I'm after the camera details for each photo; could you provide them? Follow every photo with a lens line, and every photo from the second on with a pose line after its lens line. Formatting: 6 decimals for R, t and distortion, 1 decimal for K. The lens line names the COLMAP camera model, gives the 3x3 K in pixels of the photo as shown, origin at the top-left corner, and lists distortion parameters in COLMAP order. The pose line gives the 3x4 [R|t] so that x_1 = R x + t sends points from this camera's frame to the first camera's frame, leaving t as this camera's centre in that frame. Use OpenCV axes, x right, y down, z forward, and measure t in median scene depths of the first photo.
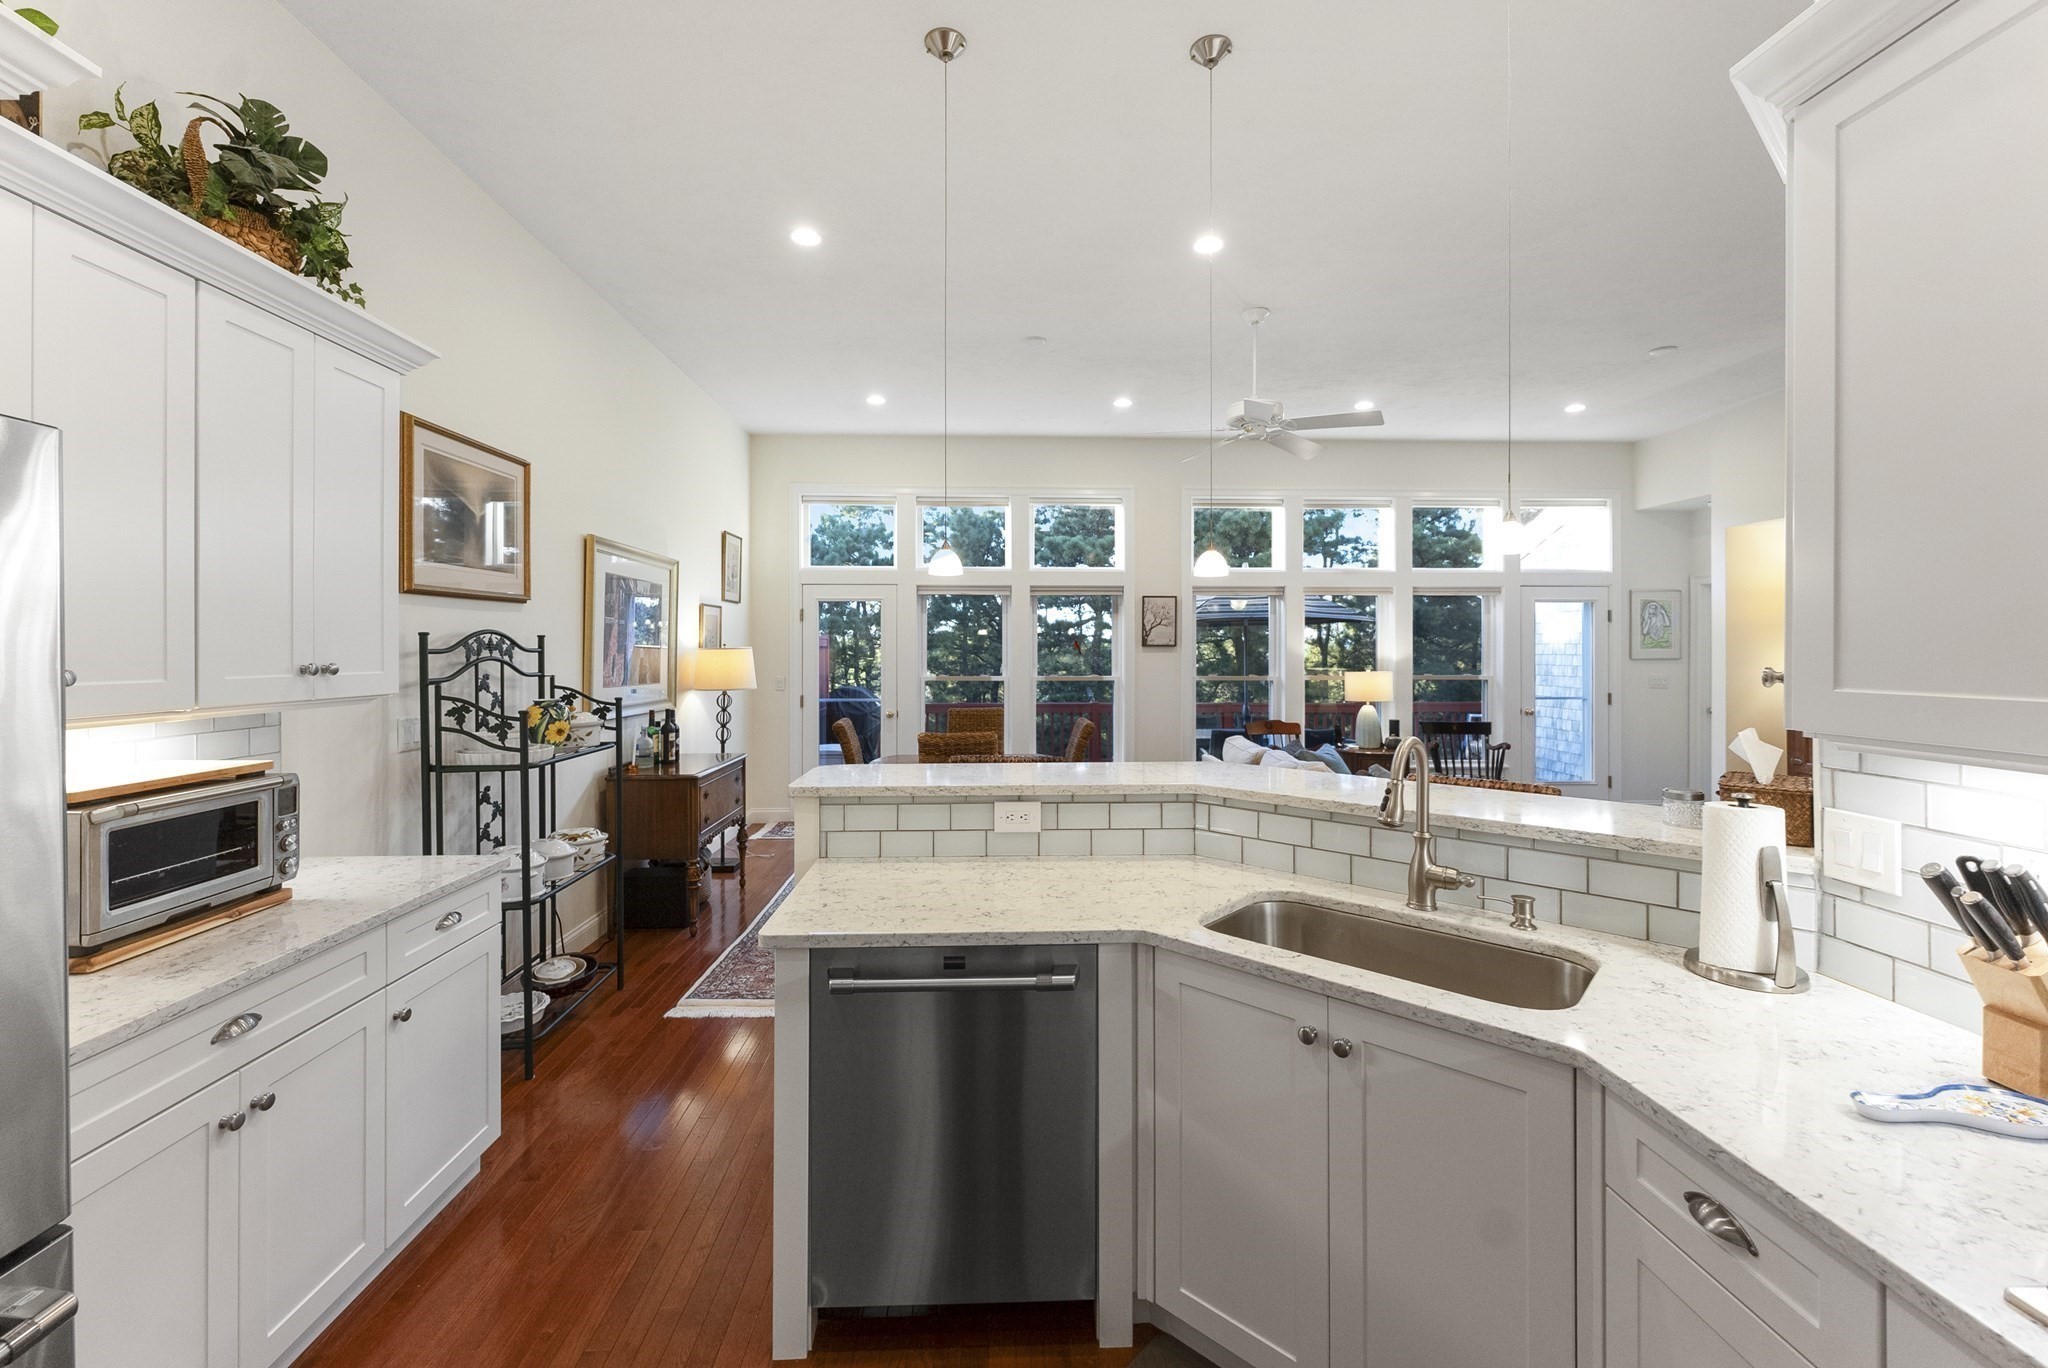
lens RADIAL K [[829.7, 0, 1015.2], [0, 829.7, 645.9], [0, 0, 1]] dist [-0.000991, 0.000331]
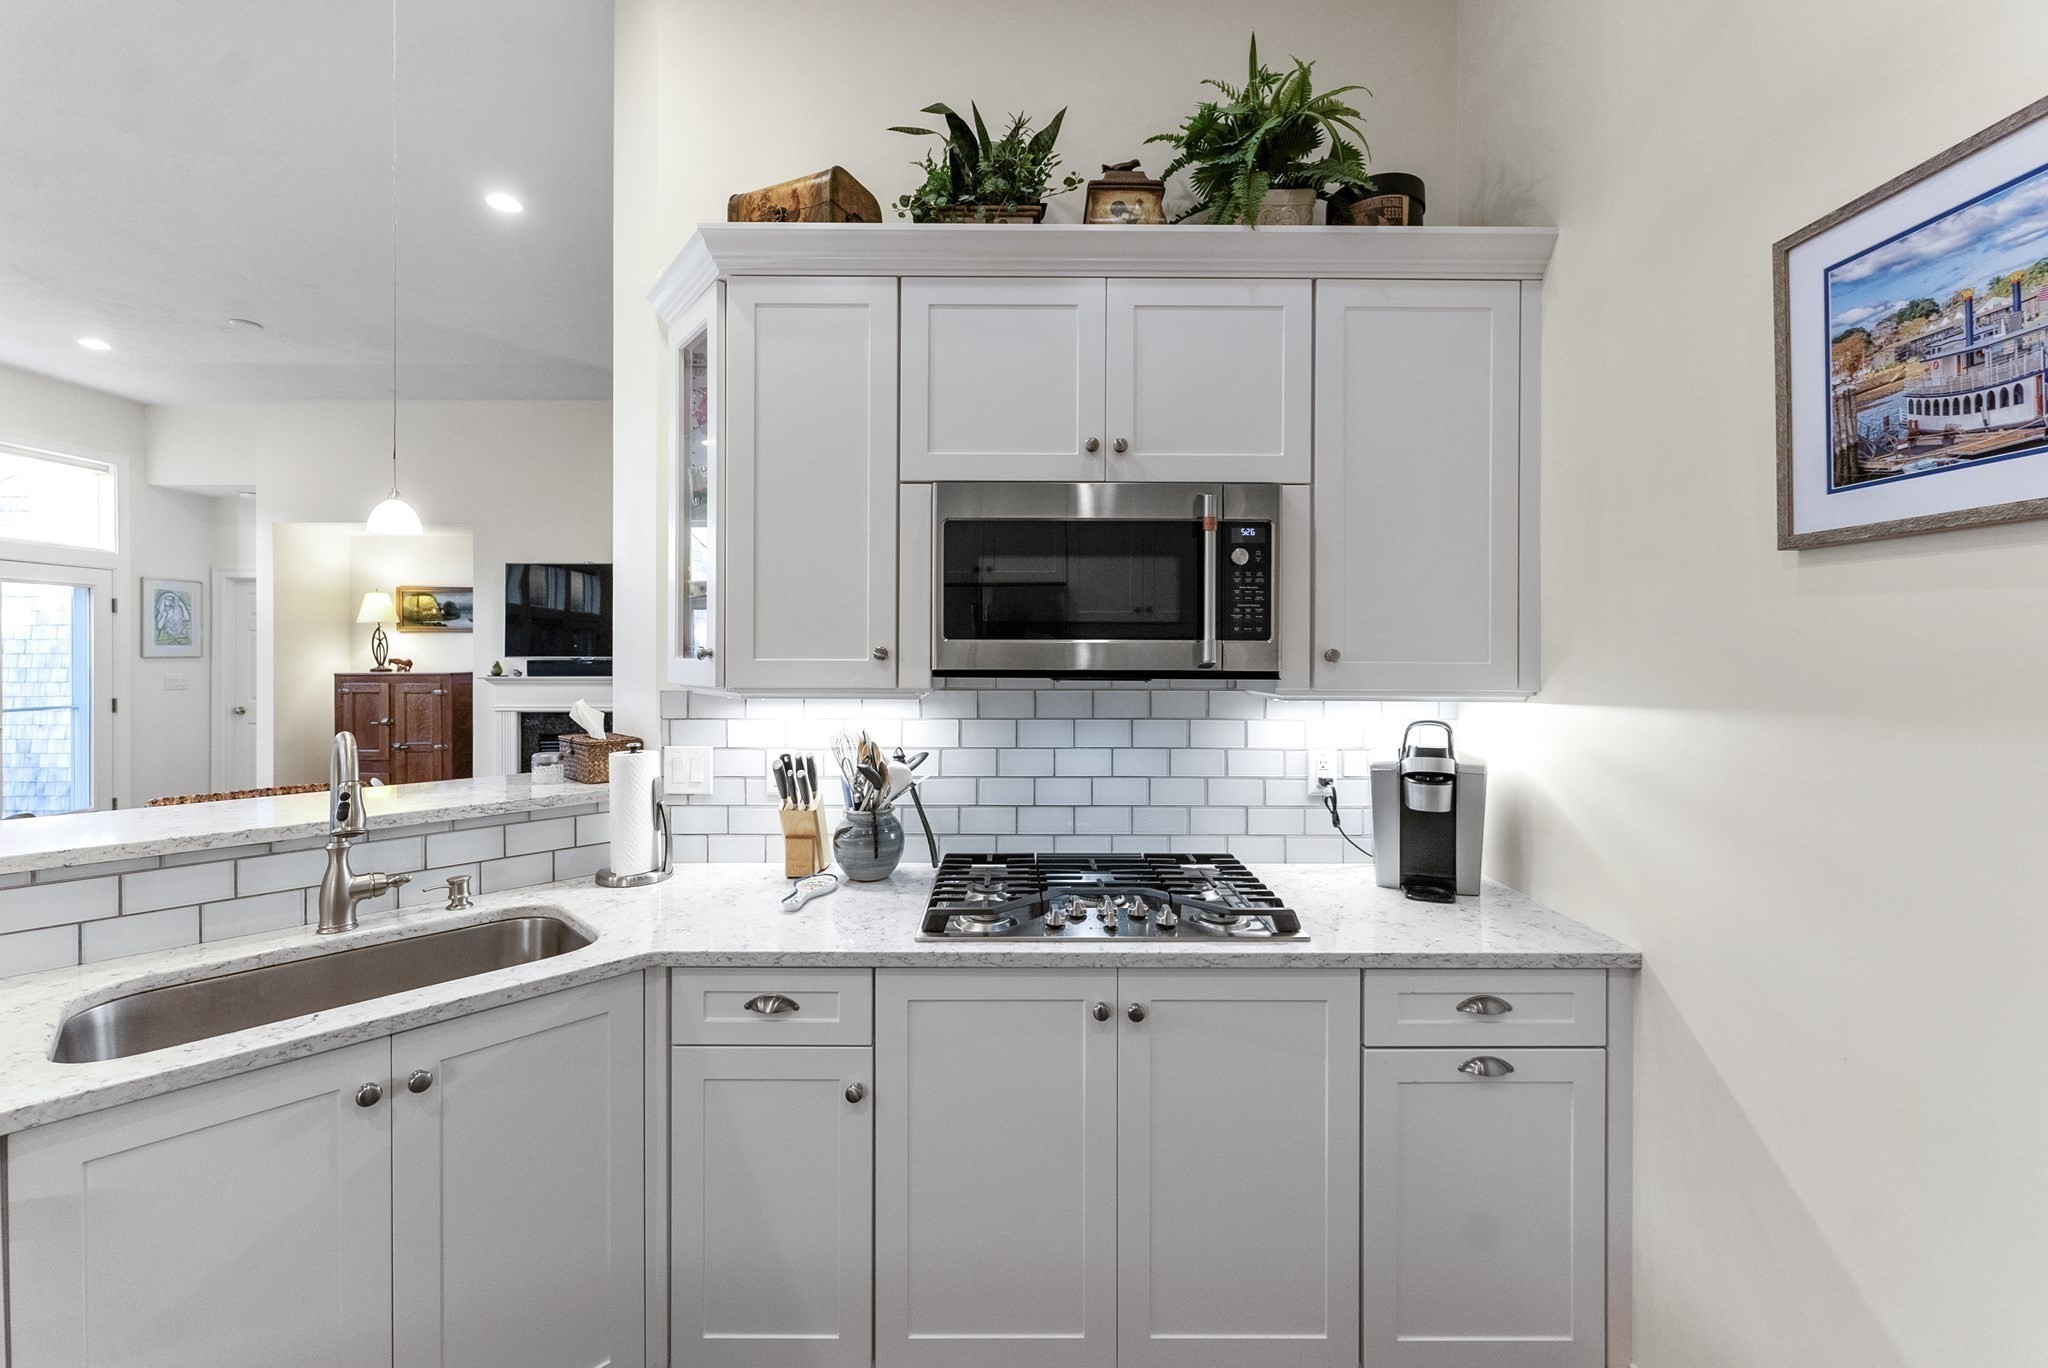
lens RADIAL K [[829.7, 0, 1022.2], [0, 829.7, 655.4], [0, 0, 1]] dist [-0.000991, 0.000331]
pose [[0.028393, -0.002581, 0.999593, -0.228052], [-0.006621, 0.999974, 0.002770, 0.014387], [-0.999575, -0.006697, 0.028376, 0.170587]]
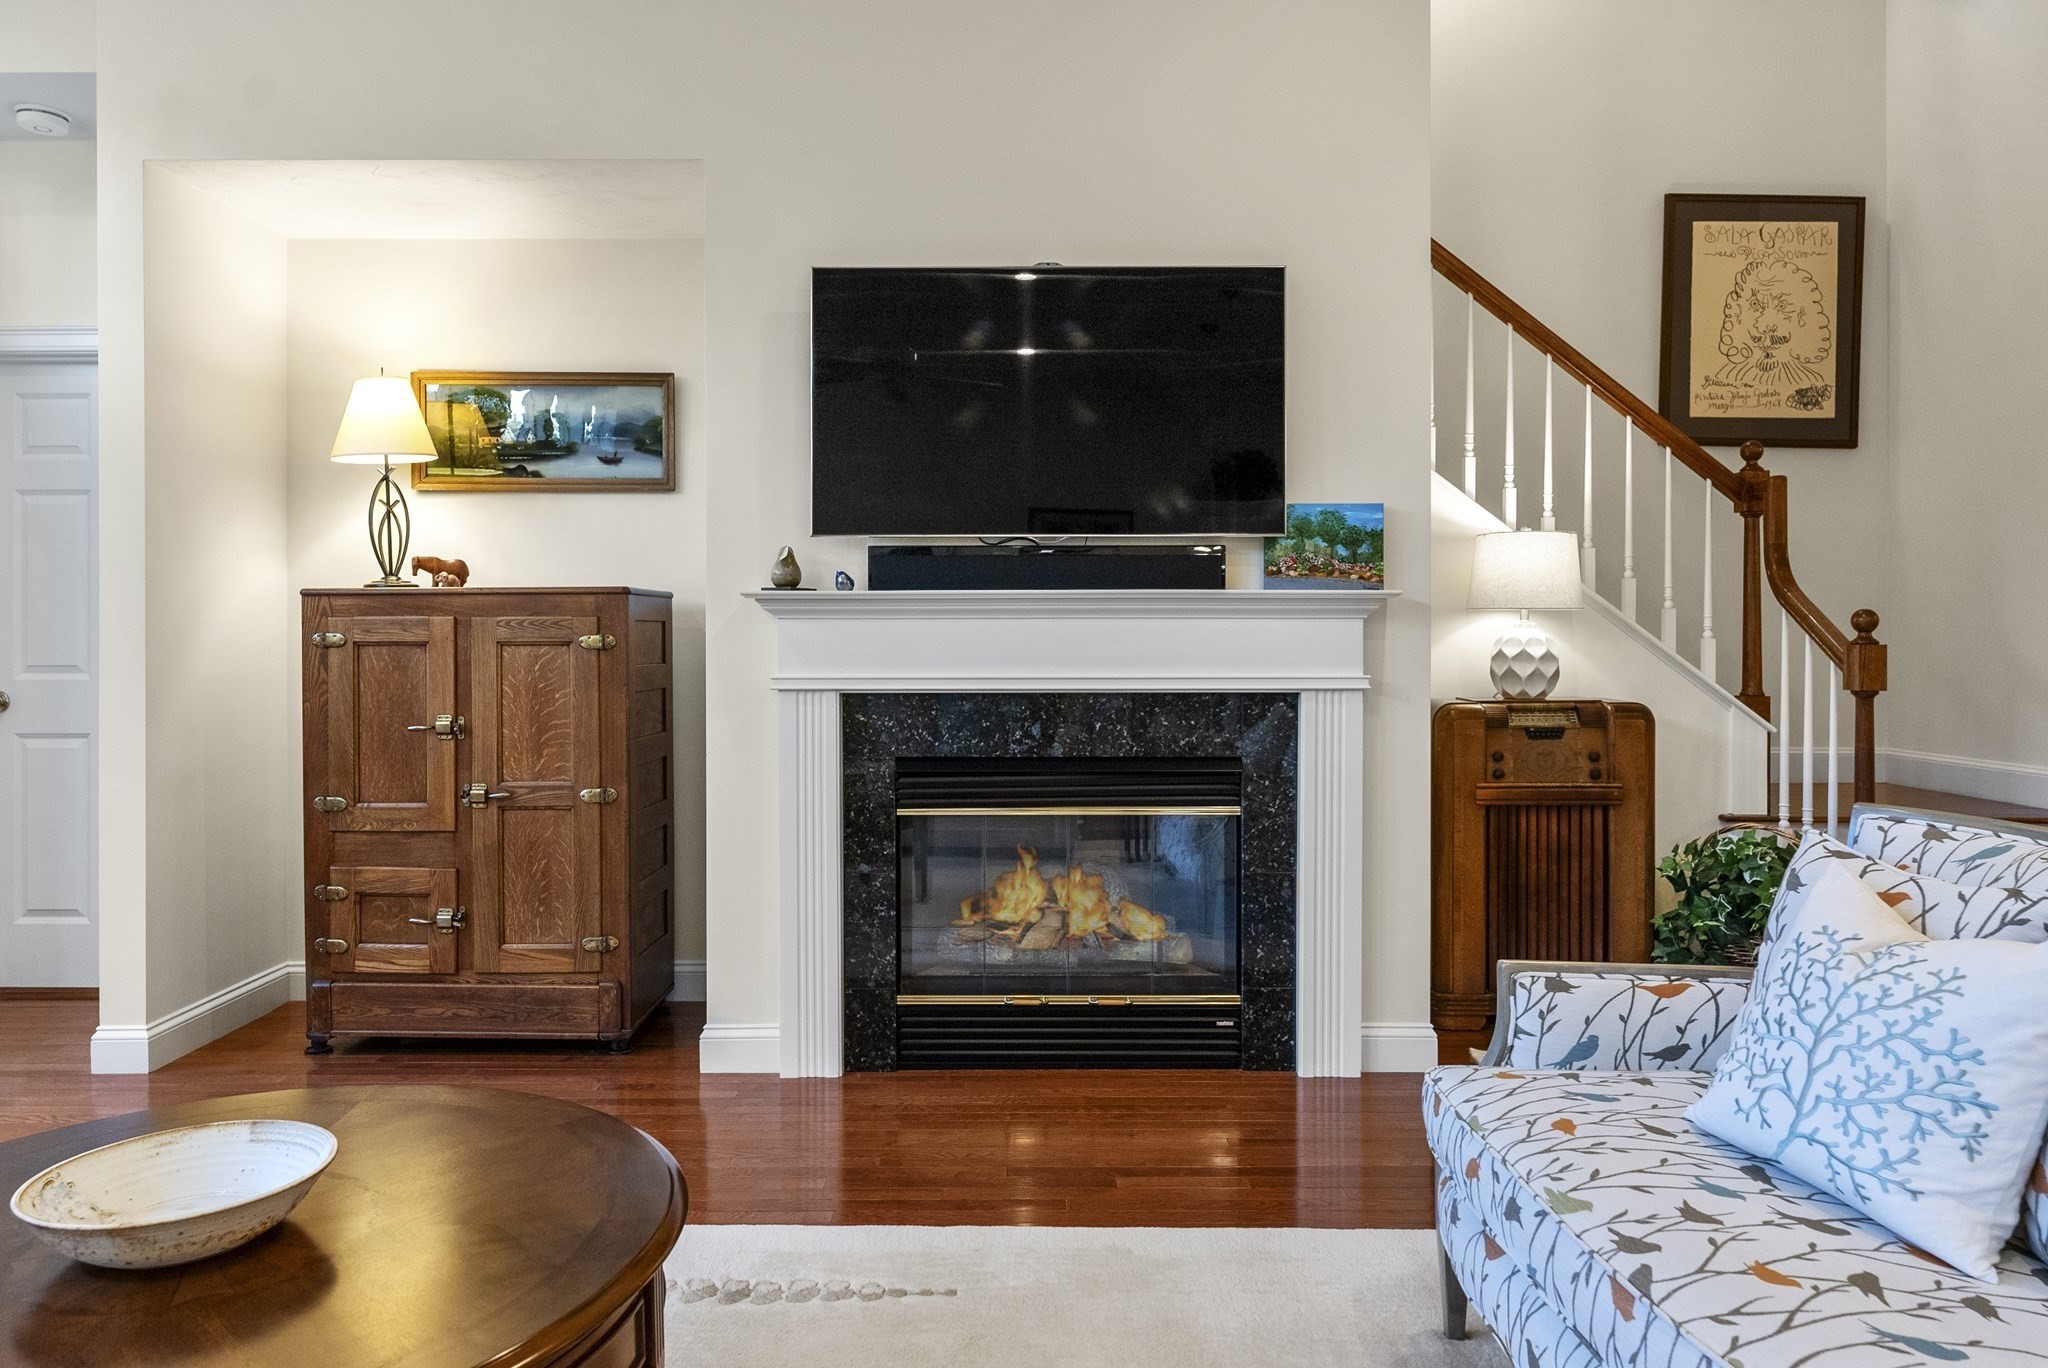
lens RADIAL K [[1377.4, 0, 1015.3], [0, 1377.4, 644.3], [0, 0, 1]] dist [-0.001187, 0.001476]
pose [[0.034901, -0.004378, 0.999381, 0.632352], [-0.001979, 0.999988, 0.004450, 0.124601], [-0.999389, -0.002133, 0.034892, 1.331499]]
